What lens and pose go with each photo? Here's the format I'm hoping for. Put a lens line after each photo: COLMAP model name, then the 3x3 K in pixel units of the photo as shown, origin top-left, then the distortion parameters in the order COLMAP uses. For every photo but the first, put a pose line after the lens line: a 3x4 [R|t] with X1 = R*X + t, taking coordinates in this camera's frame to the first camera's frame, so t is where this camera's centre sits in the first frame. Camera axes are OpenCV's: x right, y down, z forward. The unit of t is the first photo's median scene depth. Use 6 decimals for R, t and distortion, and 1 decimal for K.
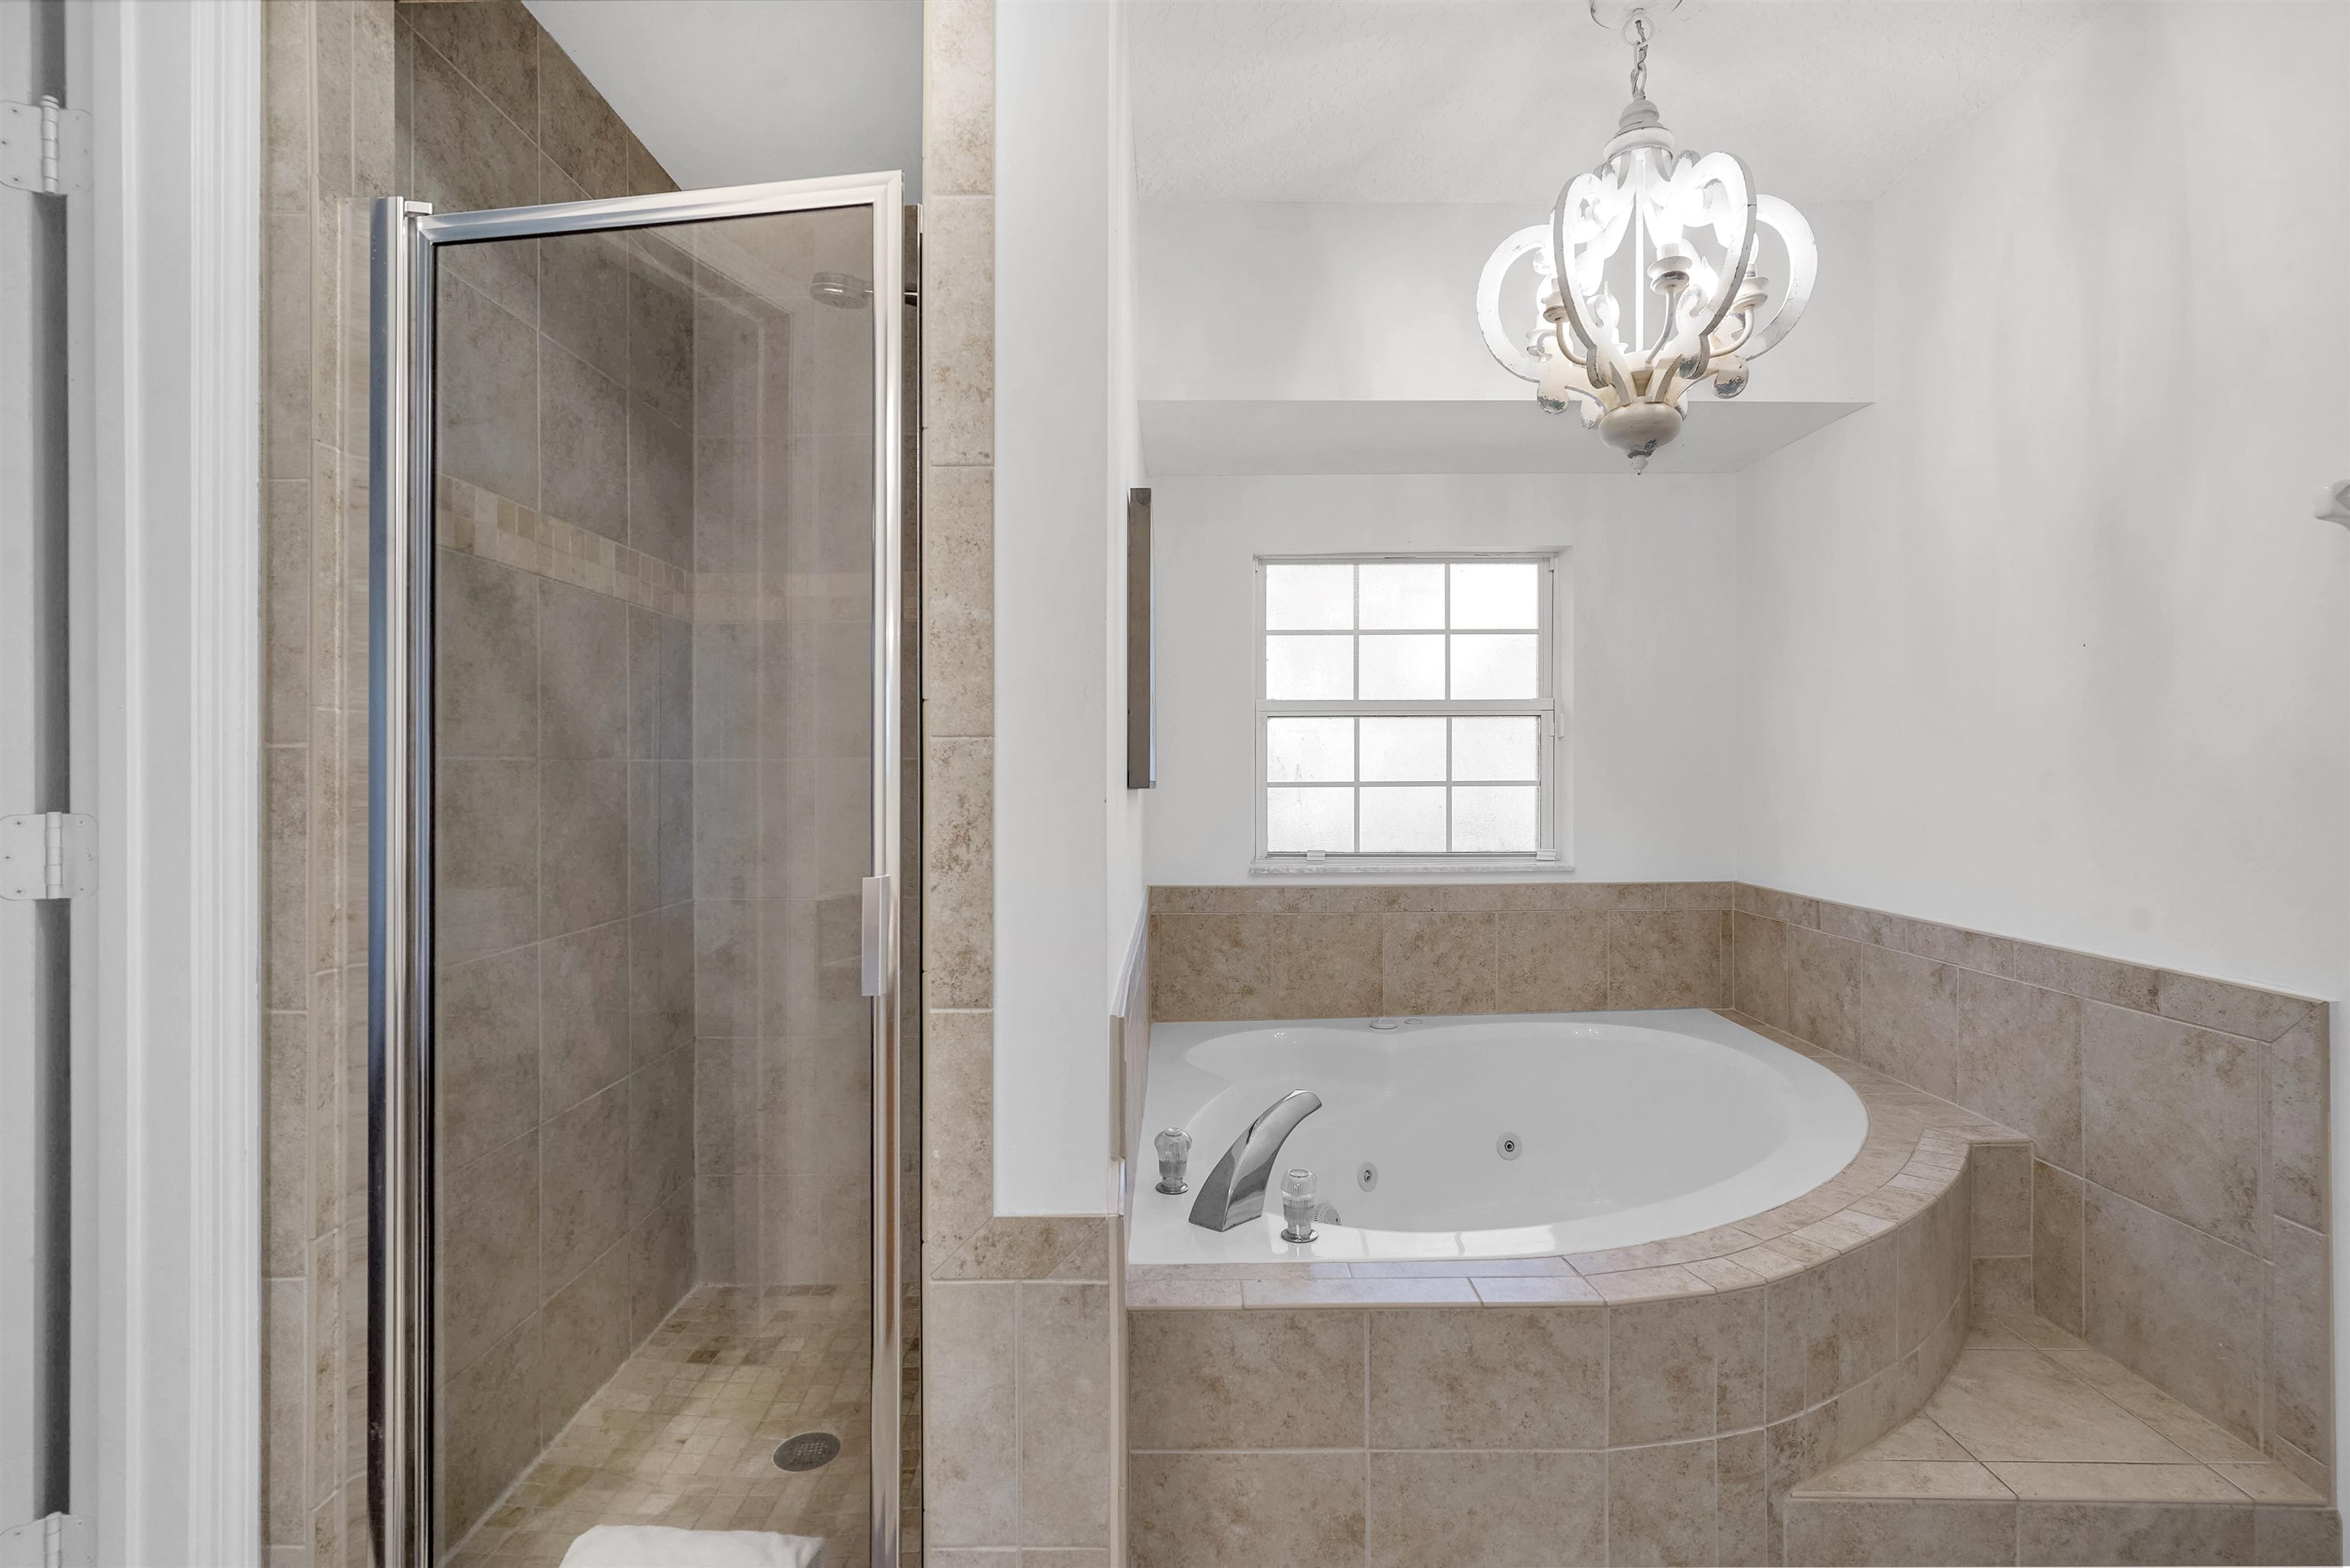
lens RADIAL K [[1164.3, 0, 1190.2], [0, 1164.3, 760.1], [0, 0, 1]] dist [-0.011219, 0.008612]
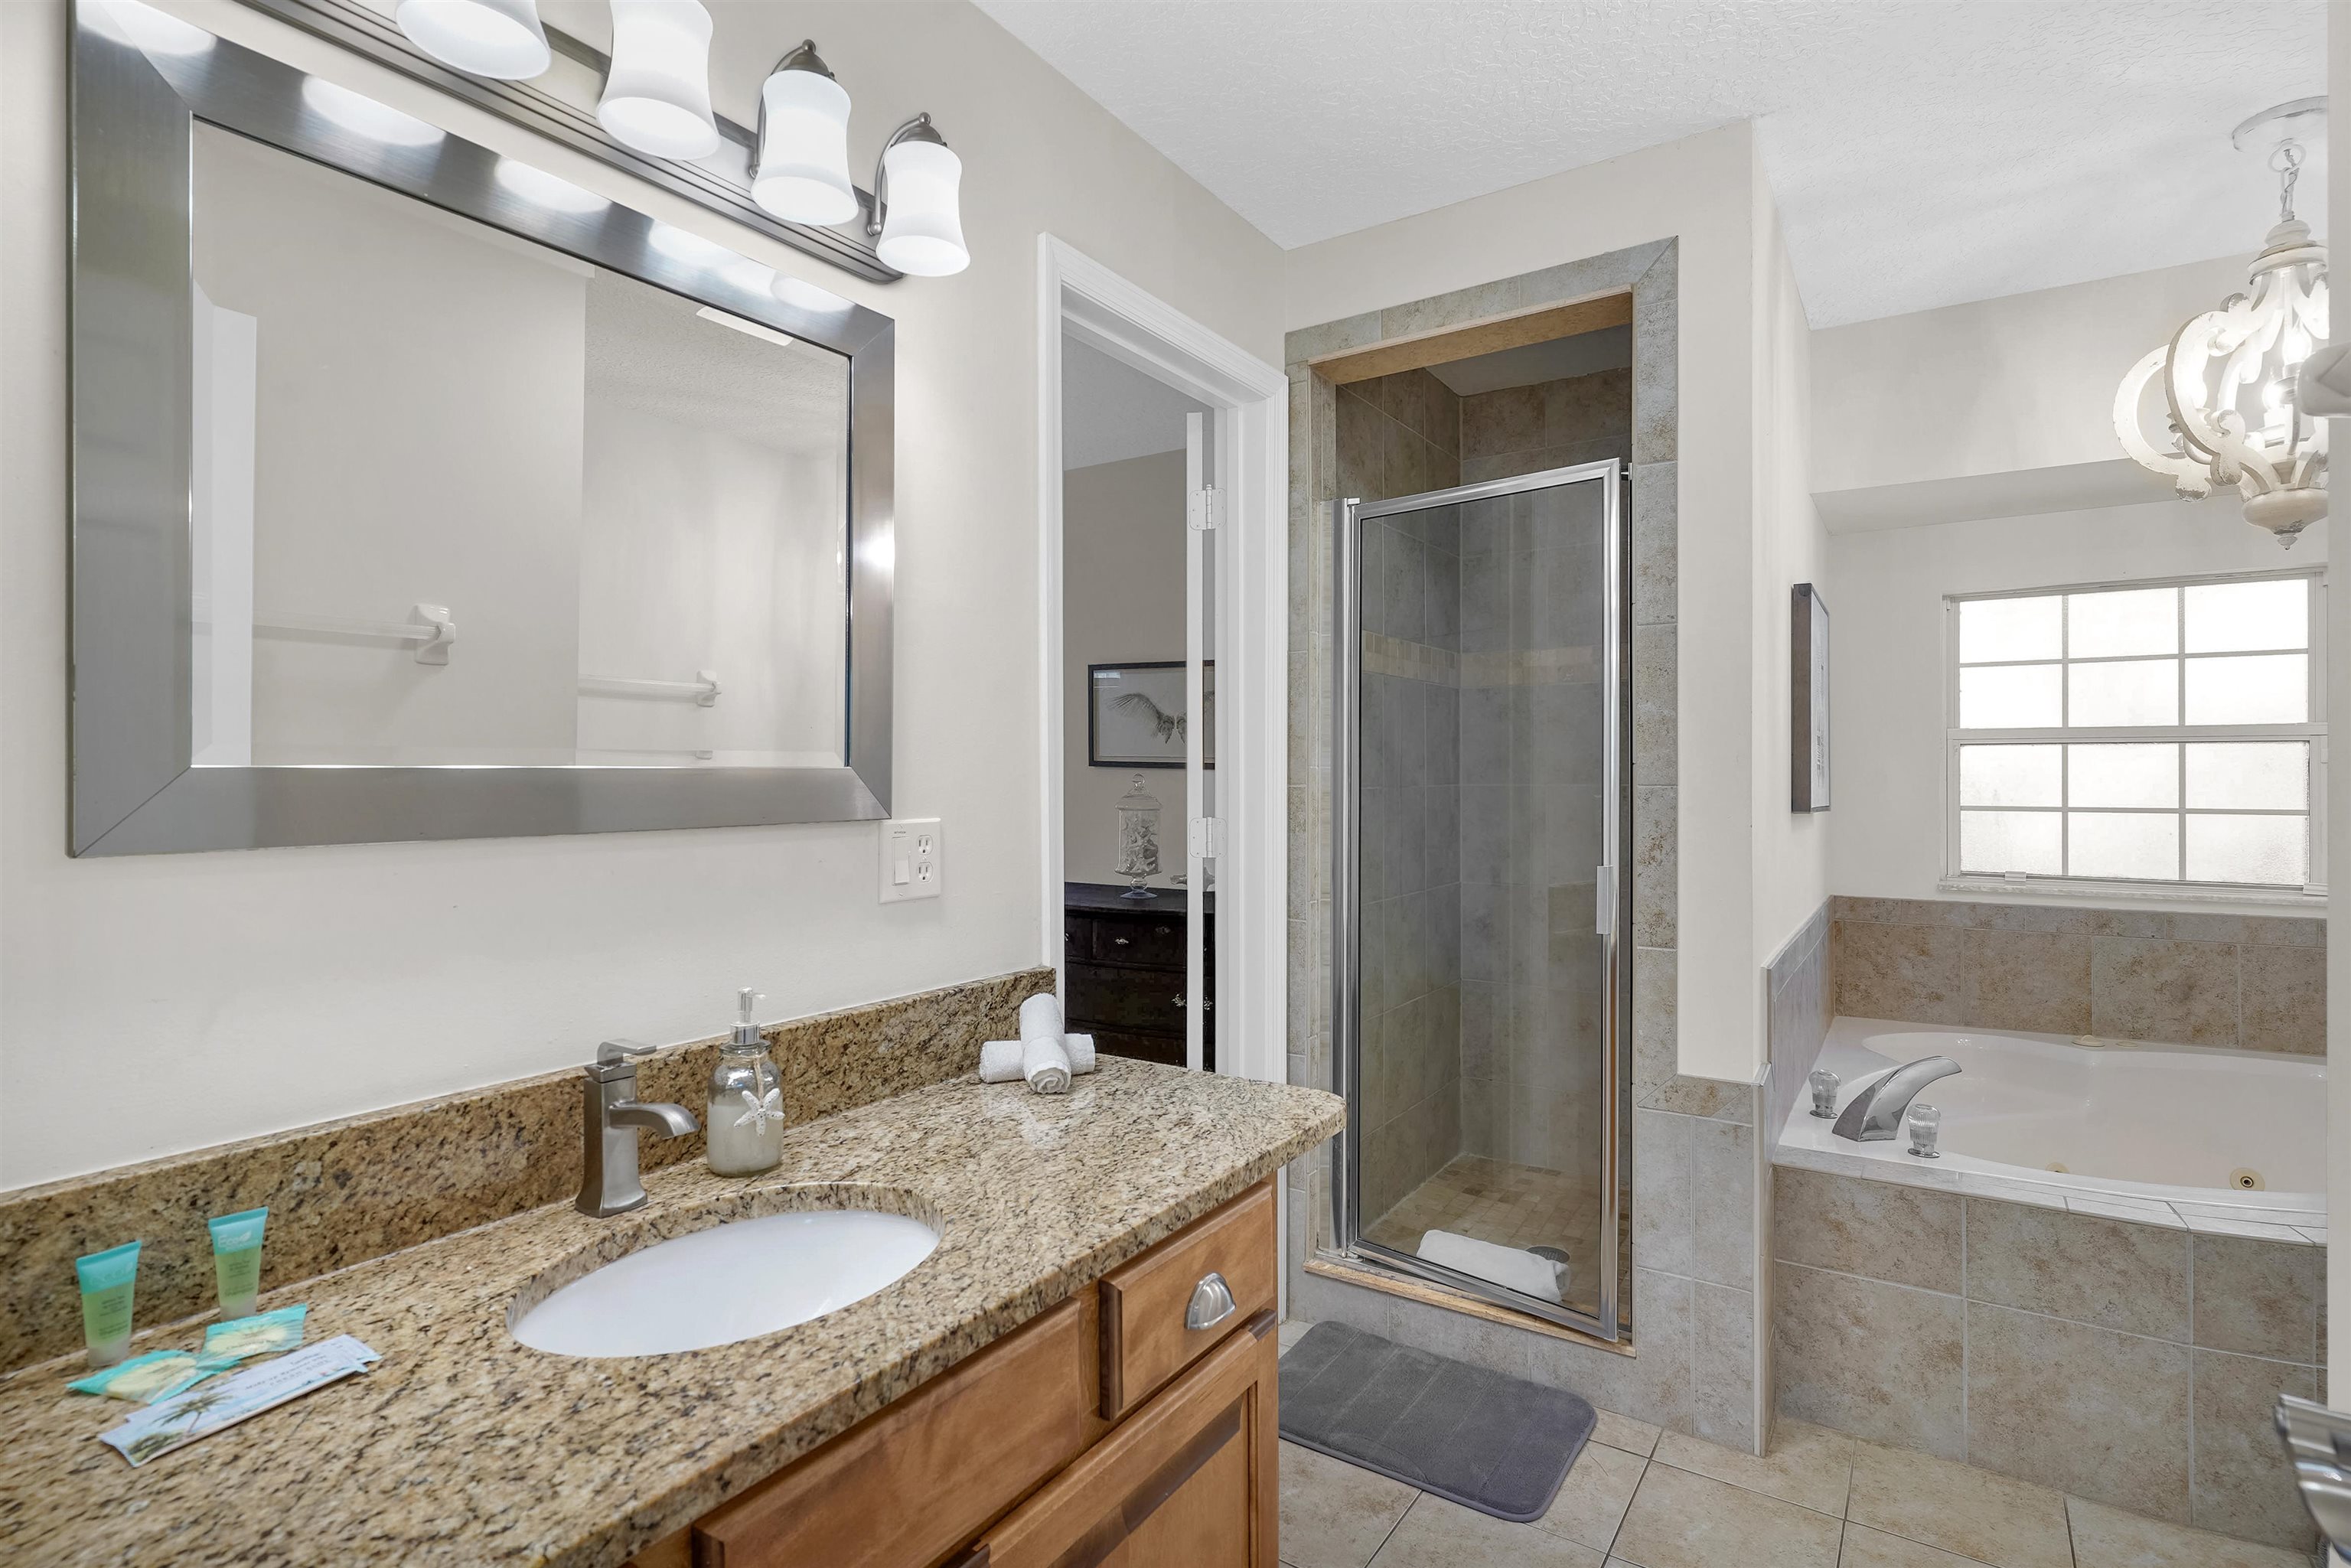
lens RADIAL K [[1164.8, 0, 1190.7], [0, 1164.8, 760.1], [0, 0, 1]] dist [-0.011219, 0.008612]
pose [[0.837260, -0.001038, -0.546805, 0.106925], [-0.001239, 0.999992, -0.003795, -0.033496], [0.546804, 0.003855, 0.837252, -0.522946]]
